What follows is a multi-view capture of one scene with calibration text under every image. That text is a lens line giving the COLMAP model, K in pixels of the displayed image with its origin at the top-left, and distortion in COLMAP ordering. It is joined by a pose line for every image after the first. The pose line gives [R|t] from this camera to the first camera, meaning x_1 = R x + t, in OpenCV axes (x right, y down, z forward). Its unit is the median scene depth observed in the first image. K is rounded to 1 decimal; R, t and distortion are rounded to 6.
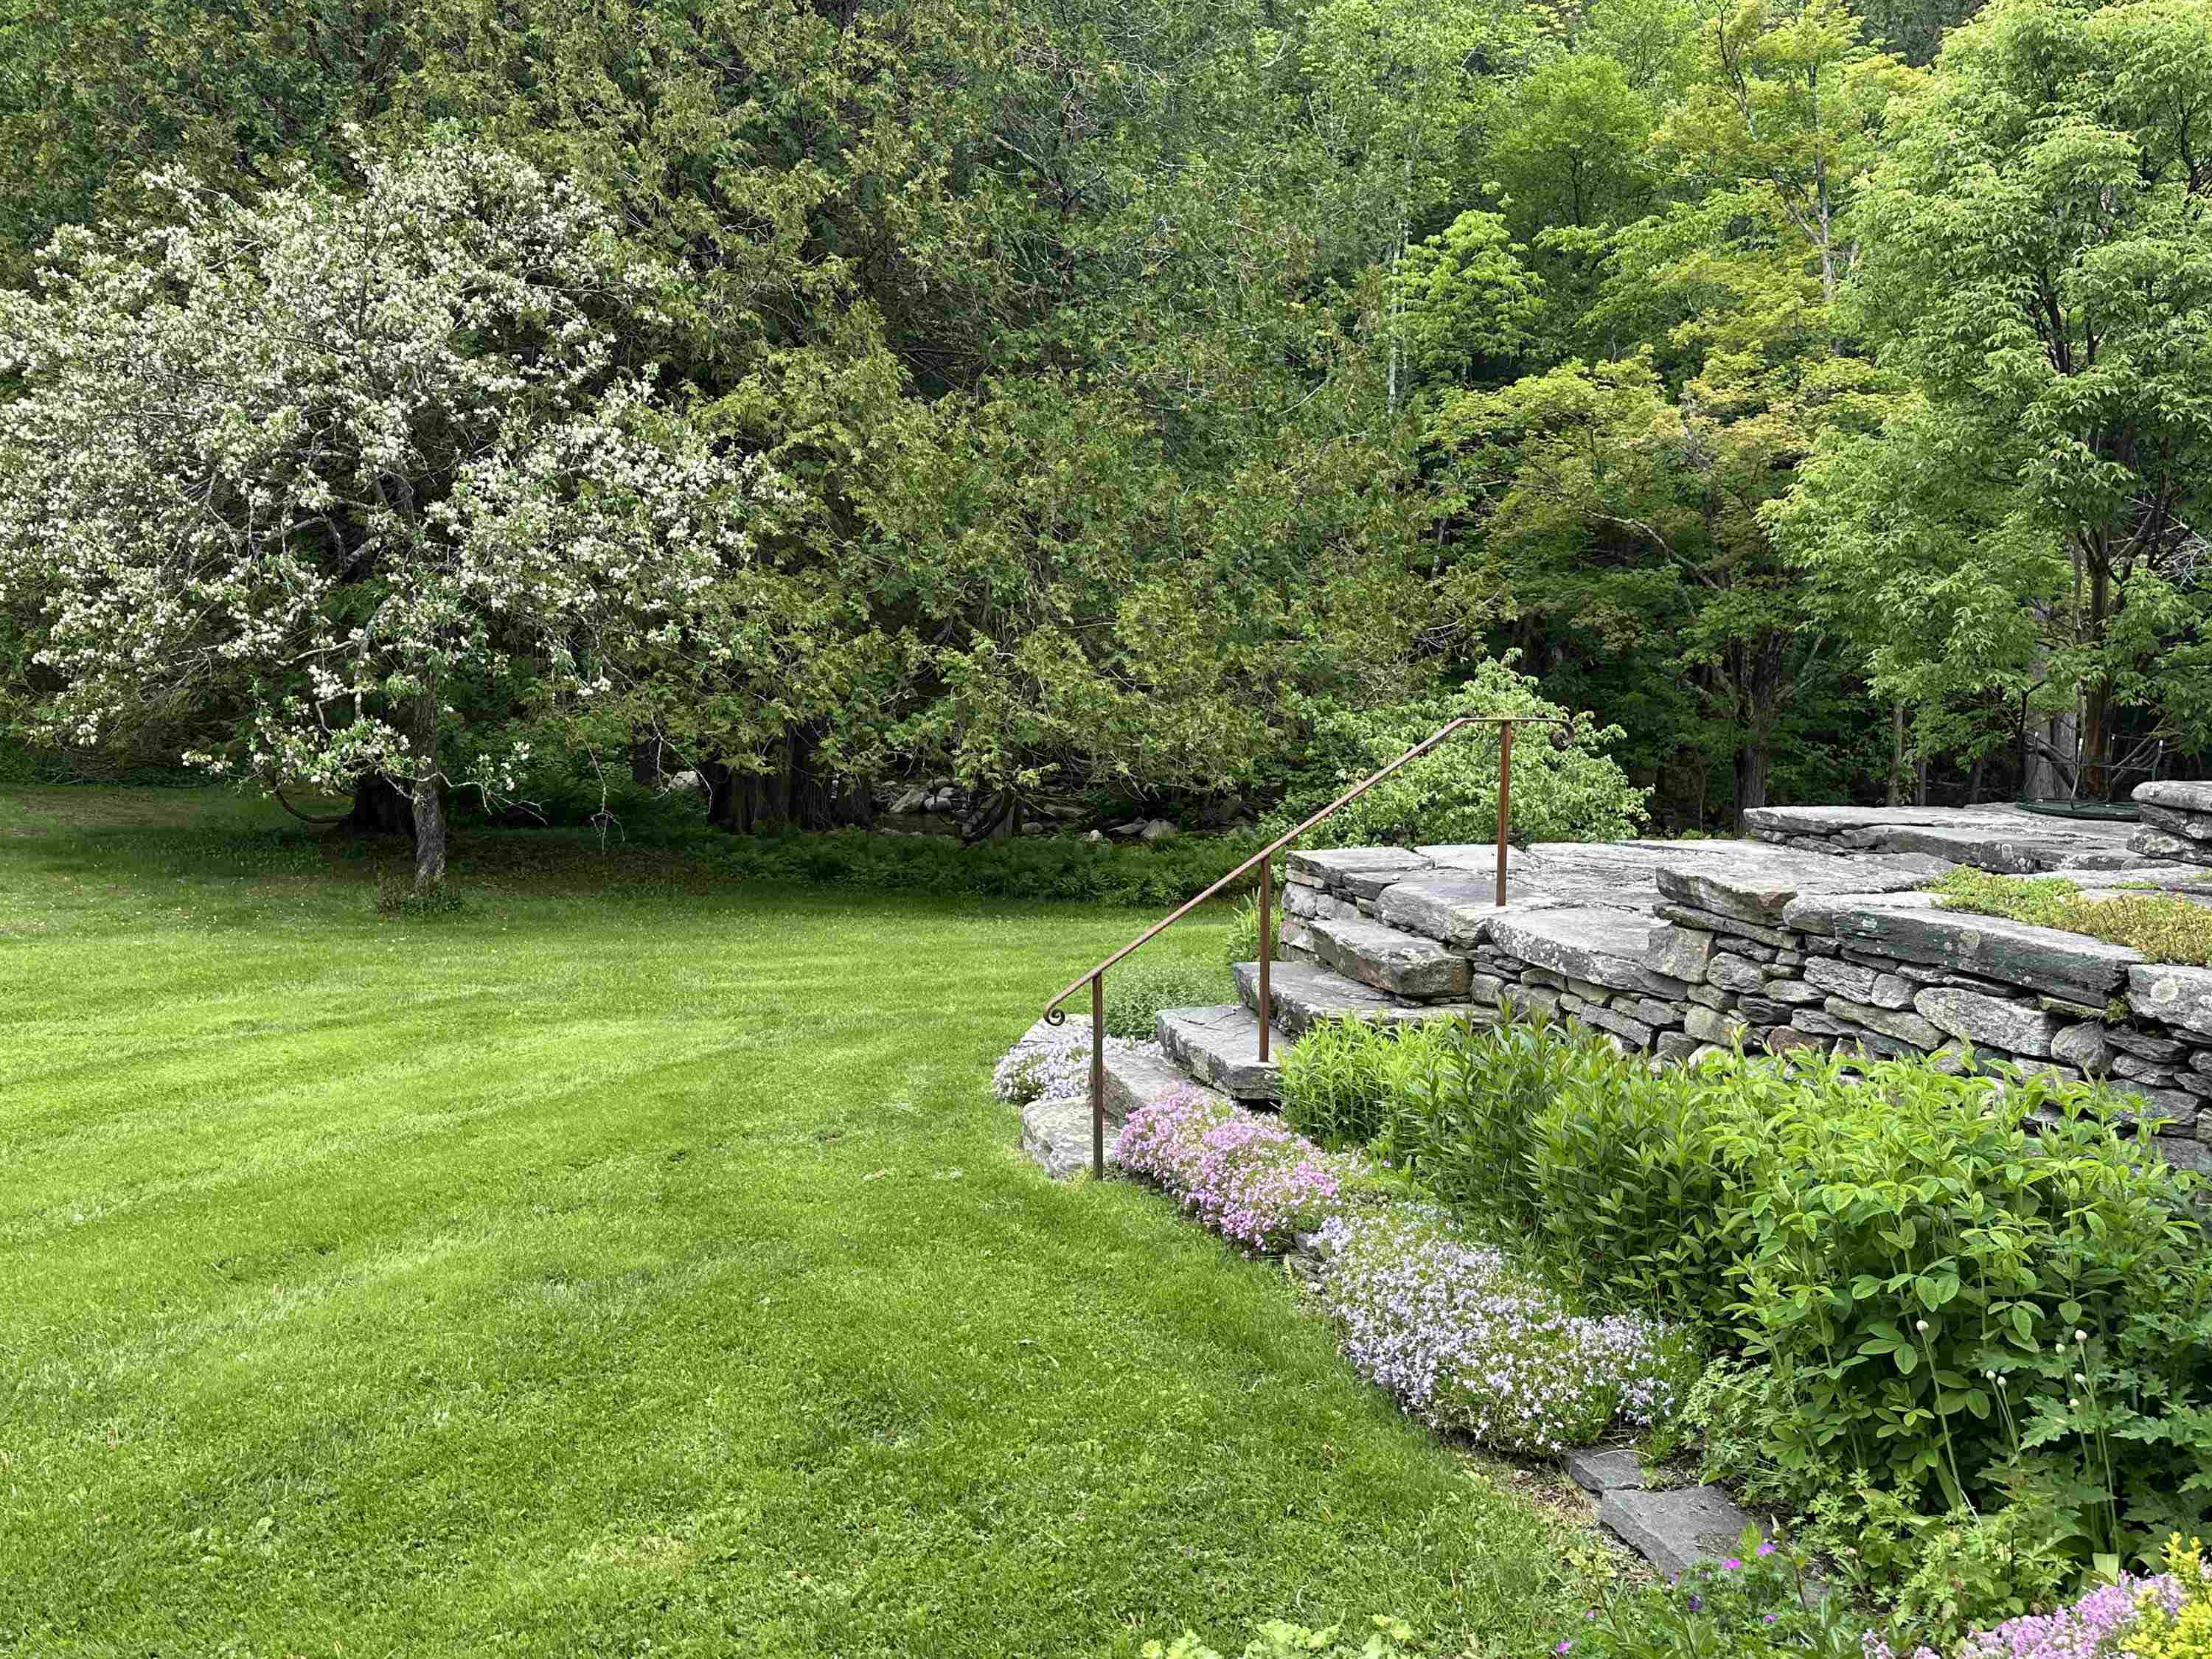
lens RADIAL K [[1826.5, 0, 1106.0], [0, 1826.5, 898.5], [0, 0, 1]] dist [0.000731, -0.005556]
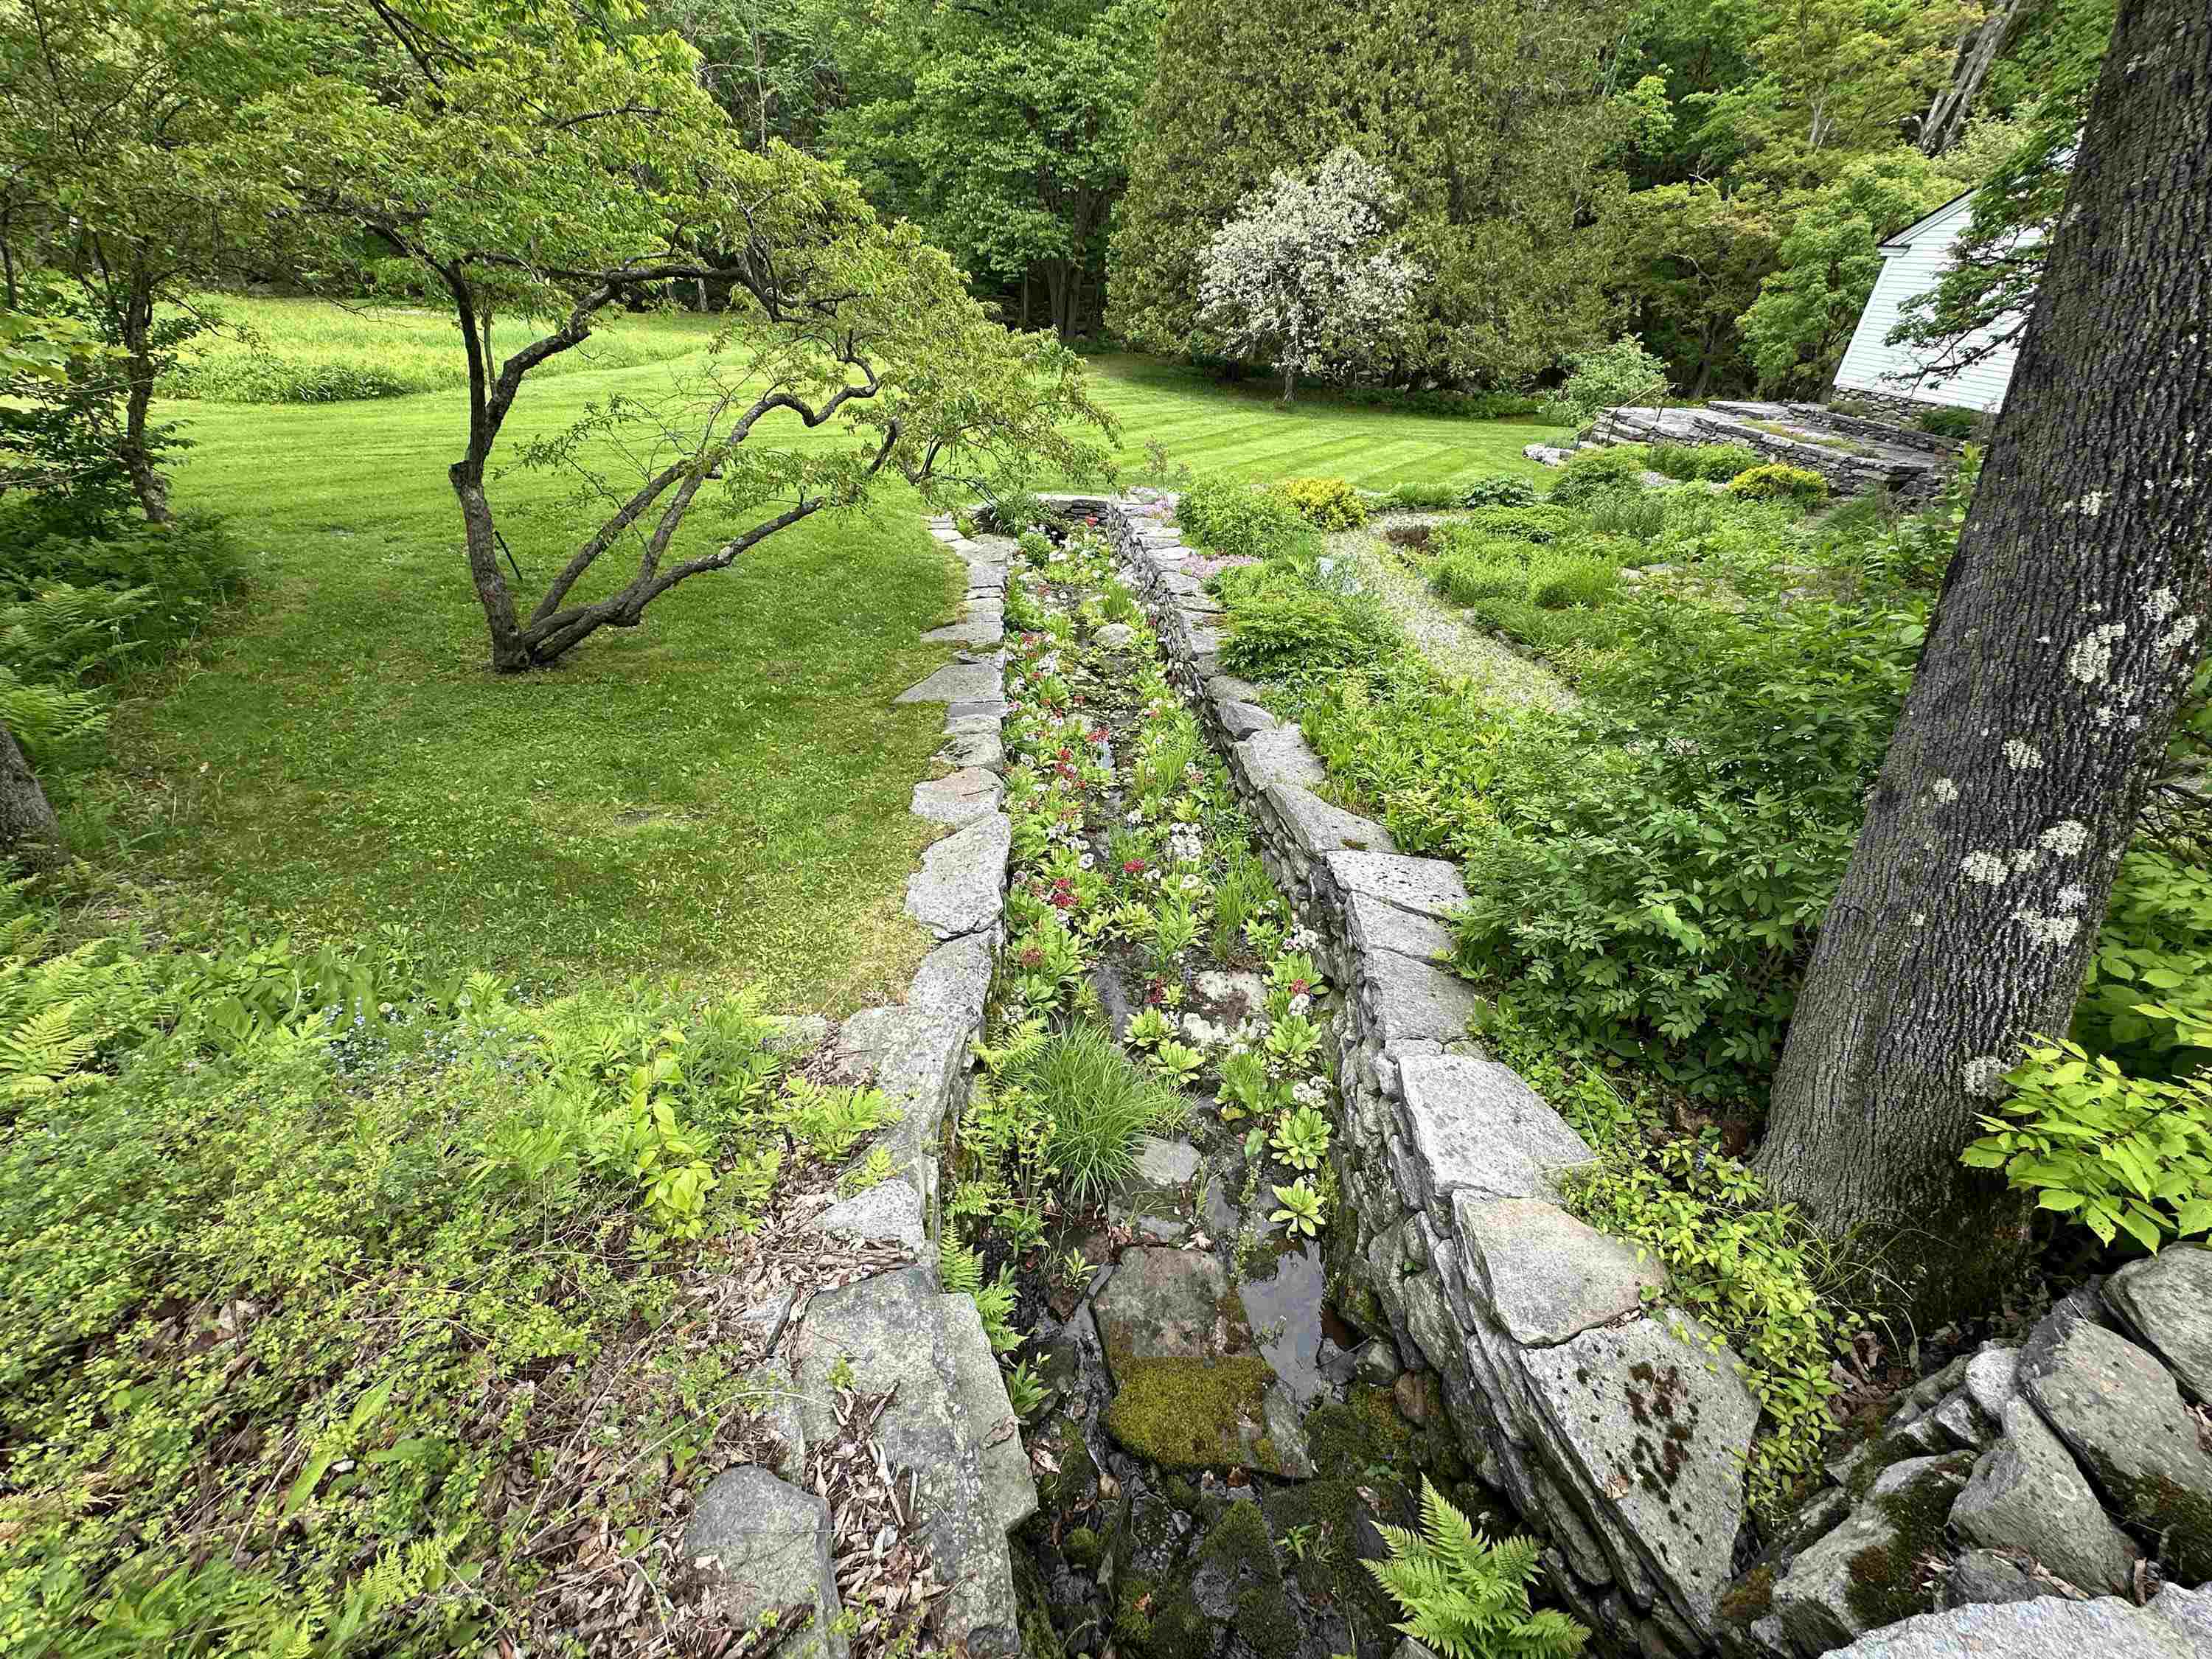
lens RADIAL K [[866.1, 0, 1104.5], [0, 866.1, 836.1], [0, 0, 1]] dist [-0.011480, 0.000079]
pose [[0.980649, 0.119243, -0.155270, -0.346729], [-0.038071, 0.894120, 0.446207, 0.011004], [0.192037, -0.431661, 0.881357, -0.840979]]
